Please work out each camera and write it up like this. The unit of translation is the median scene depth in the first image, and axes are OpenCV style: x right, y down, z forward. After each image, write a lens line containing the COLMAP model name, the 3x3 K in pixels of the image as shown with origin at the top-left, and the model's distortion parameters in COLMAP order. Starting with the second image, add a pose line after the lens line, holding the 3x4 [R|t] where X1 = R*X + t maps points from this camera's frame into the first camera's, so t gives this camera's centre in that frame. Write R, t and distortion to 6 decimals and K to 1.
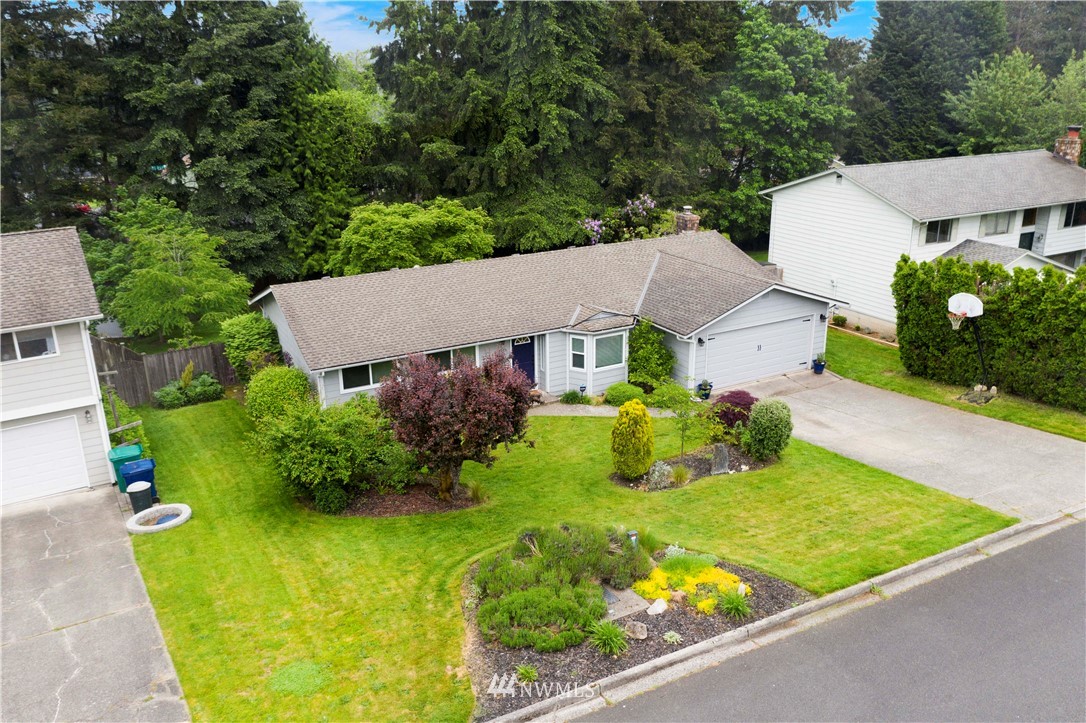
lens RADIAL K [[860.9, 0, 543.0], [0, 860.9, 361.5], [0, 0, 1]] dist [-0.005091, -0.003687]
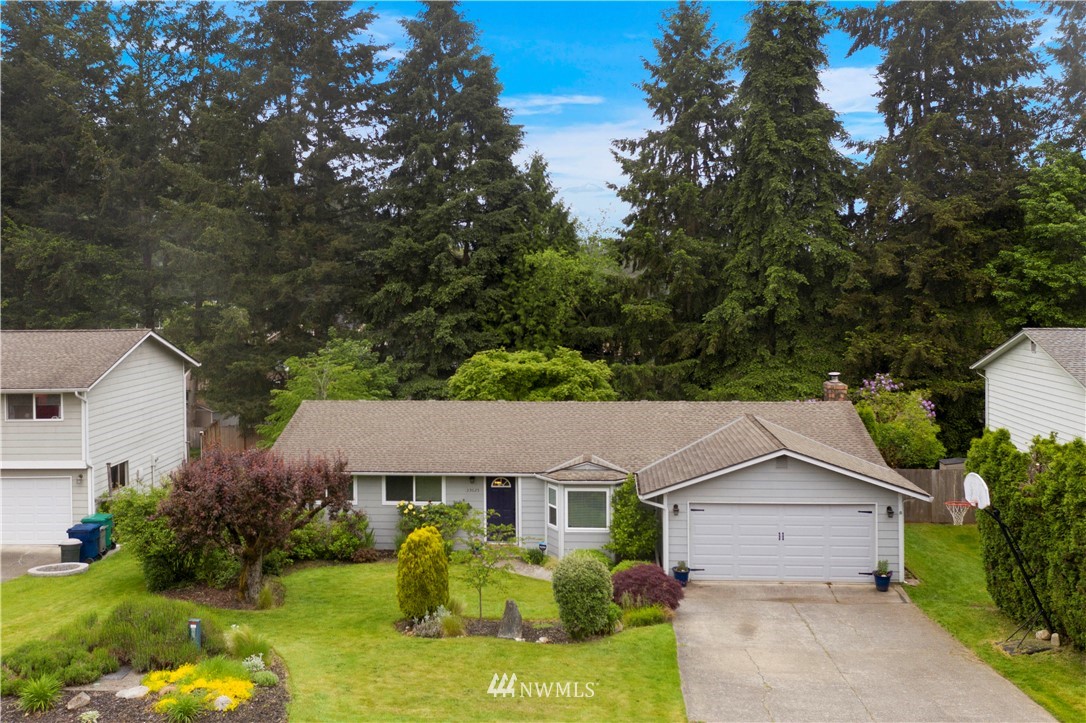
lens RADIAL K [[971.8, 0, 538.9], [0, 971.8, 299.1], [0, 0, 1]] dist [-0.003597, -0.000821]
pose [[0.842241, 0.016229, -0.538856, 0.513306], [-0.179230, 0.951119, -0.251494, 0.037483], [0.508435, 0.308397, 0.803981, 0.139124]]
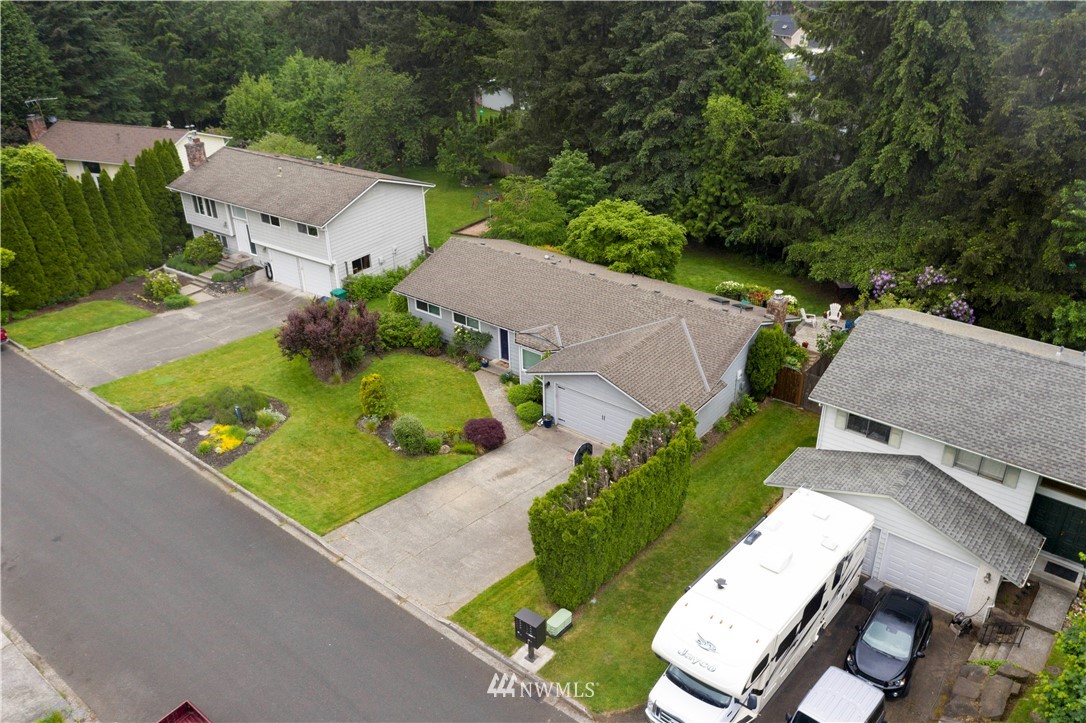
lens RADIAL K [[860.9, 0, 543.0], [0, 860.9, 361.5], [0, 0, 1]] dist [-0.005091, -0.003687]
pose [[0.391814, 0.438990, -0.808560, 1.114284], [-0.286034, 0.893399, 0.346444, -0.460338], [0.874452, 0.095534, 0.475612, 0.344134]]
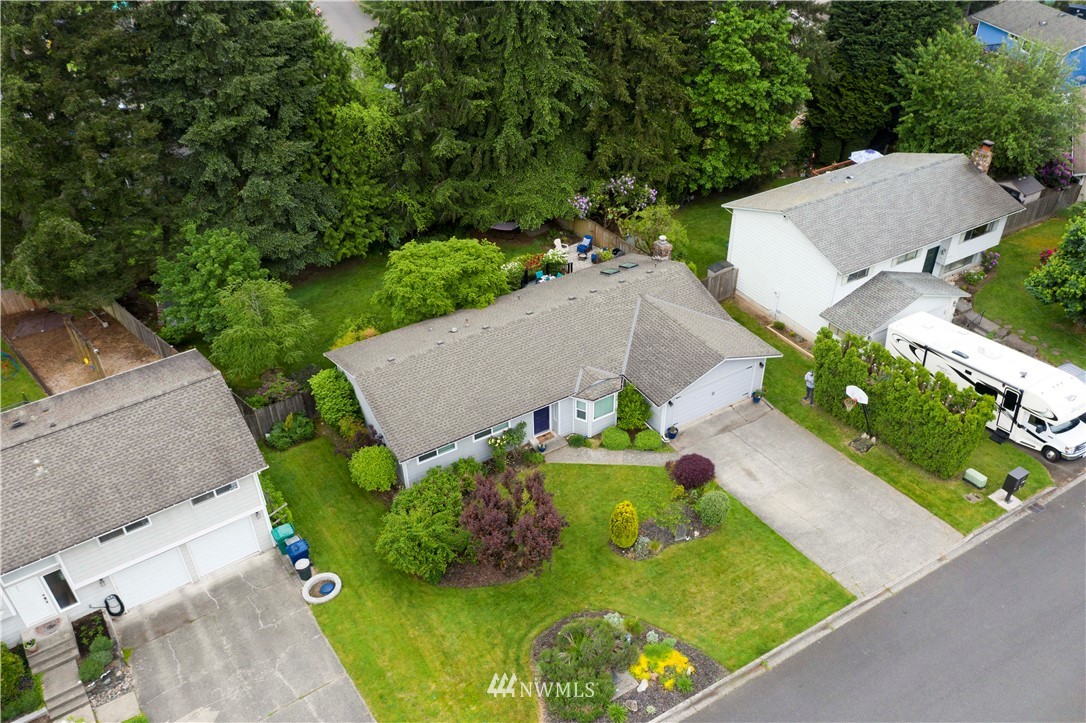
lens RADIAL K [[860.9, 0, 543.0], [0, 860.9, 361.5], [0, 0, 1]] dist [-0.005091, -0.003687]
pose [[0.999023, -0.028410, 0.033849, -0.060099], [0.017178, 0.955384, 0.294867, -0.456724], [-0.040716, -0.293997, 0.954939, -0.264831]]
